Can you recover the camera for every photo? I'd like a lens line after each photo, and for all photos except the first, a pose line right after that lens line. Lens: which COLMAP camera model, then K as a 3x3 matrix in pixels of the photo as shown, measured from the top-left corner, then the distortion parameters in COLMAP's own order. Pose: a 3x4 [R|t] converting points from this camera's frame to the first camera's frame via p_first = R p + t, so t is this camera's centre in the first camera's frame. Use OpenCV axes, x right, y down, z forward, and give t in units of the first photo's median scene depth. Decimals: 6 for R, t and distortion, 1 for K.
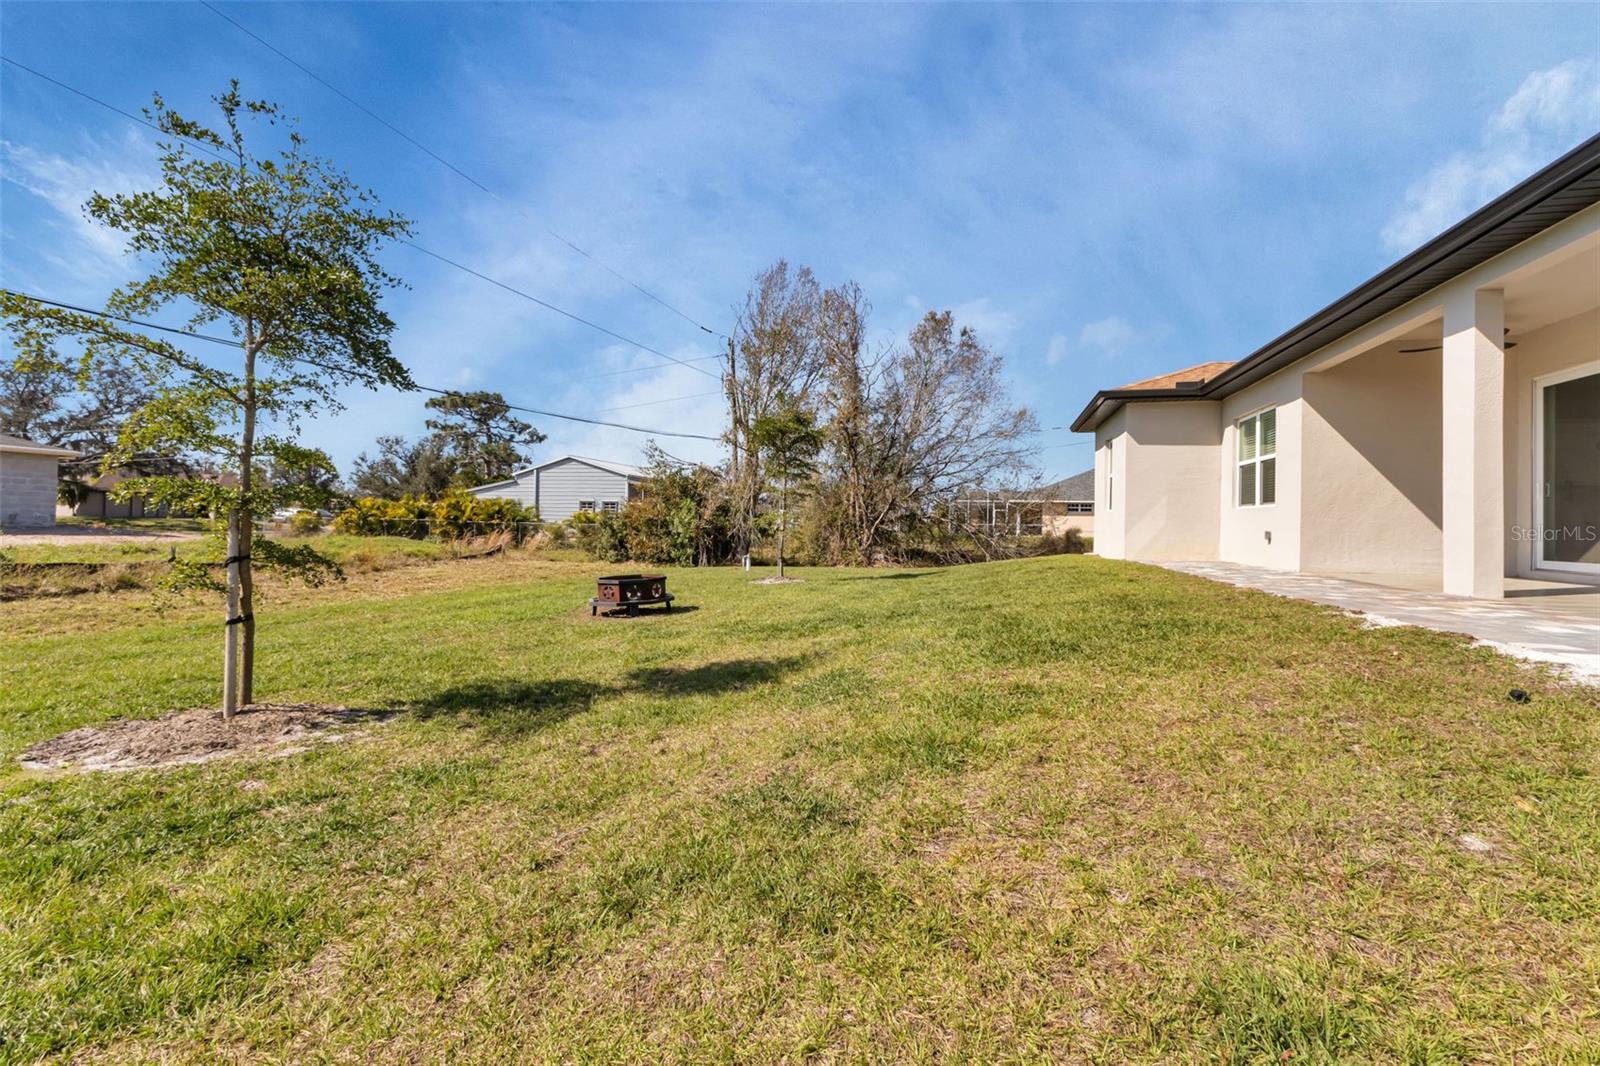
lens RADIAL K [[696.4, 0, 793.2], [0, 696.4, 524.2], [0, 0, 1]] dist [0.001314, 0.000546]
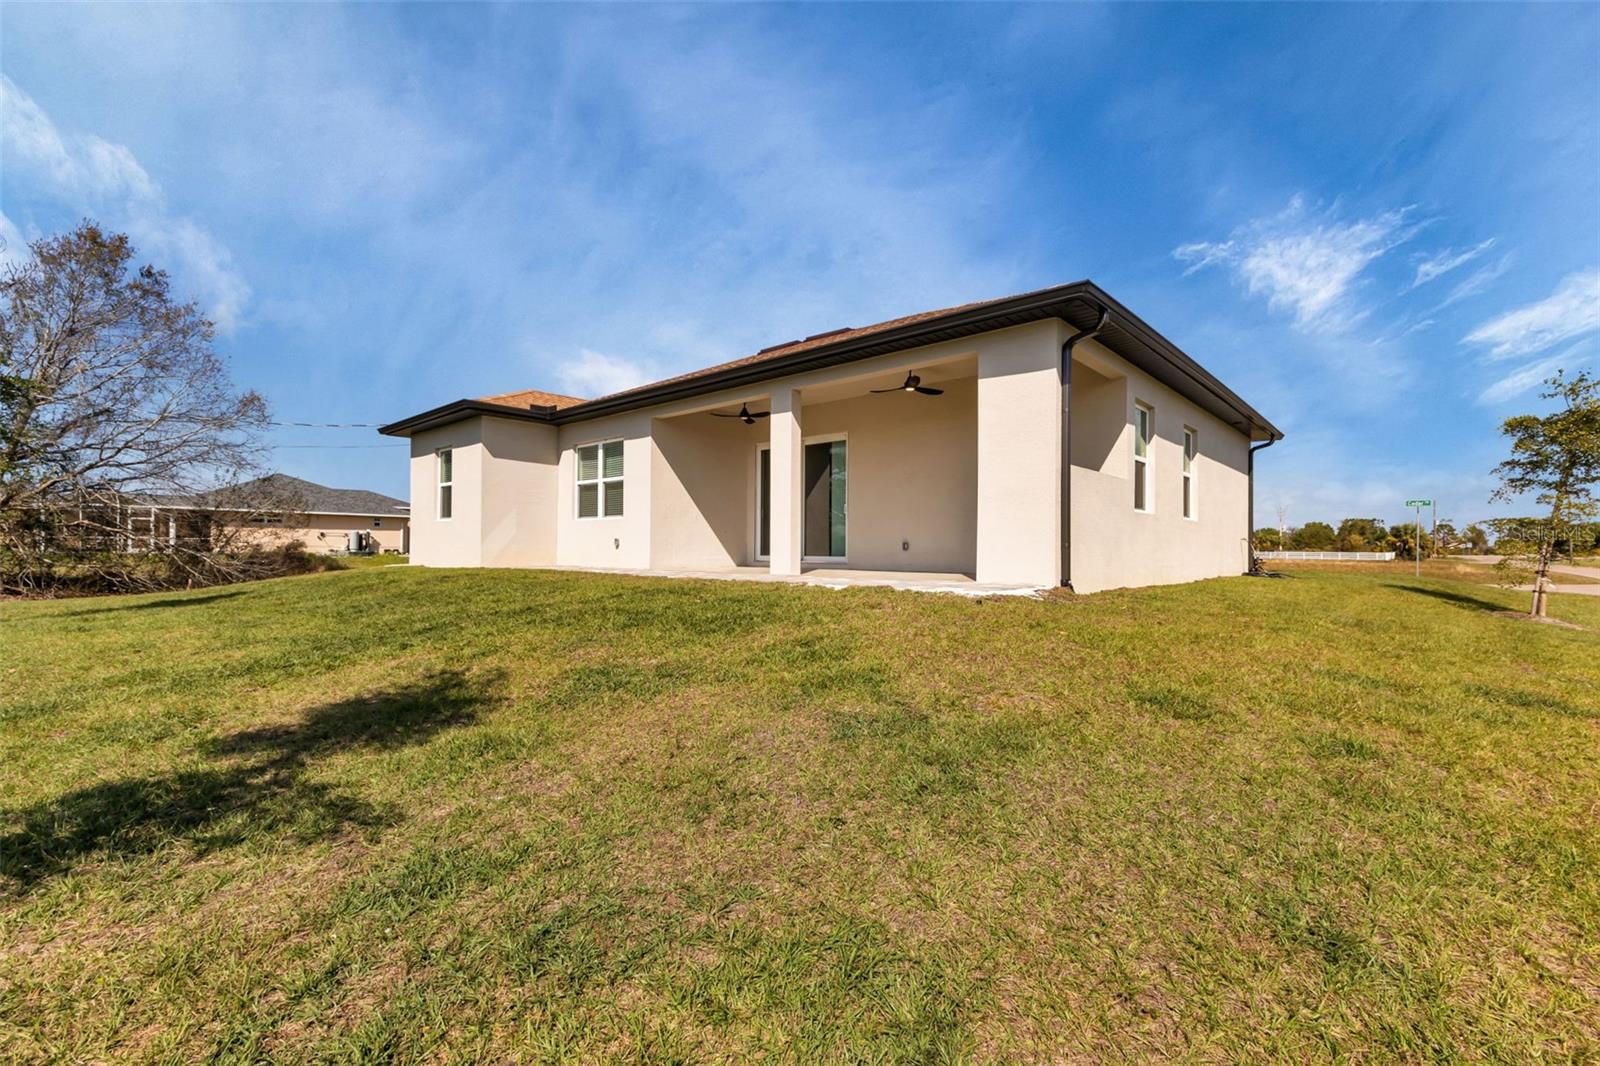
lens RADIAL K [[701.5, 0, 796.7], [0, 701.5, 550.5], [0, 0, 1]] dist [0.001044, -0.000010]
pose [[0.453432, -0.003327, 0.891285, -0.237955], [-0.006027, 0.999959, 0.006799, 0.016914], [-0.891271, -0.008455, 0.453393, 0.114882]]
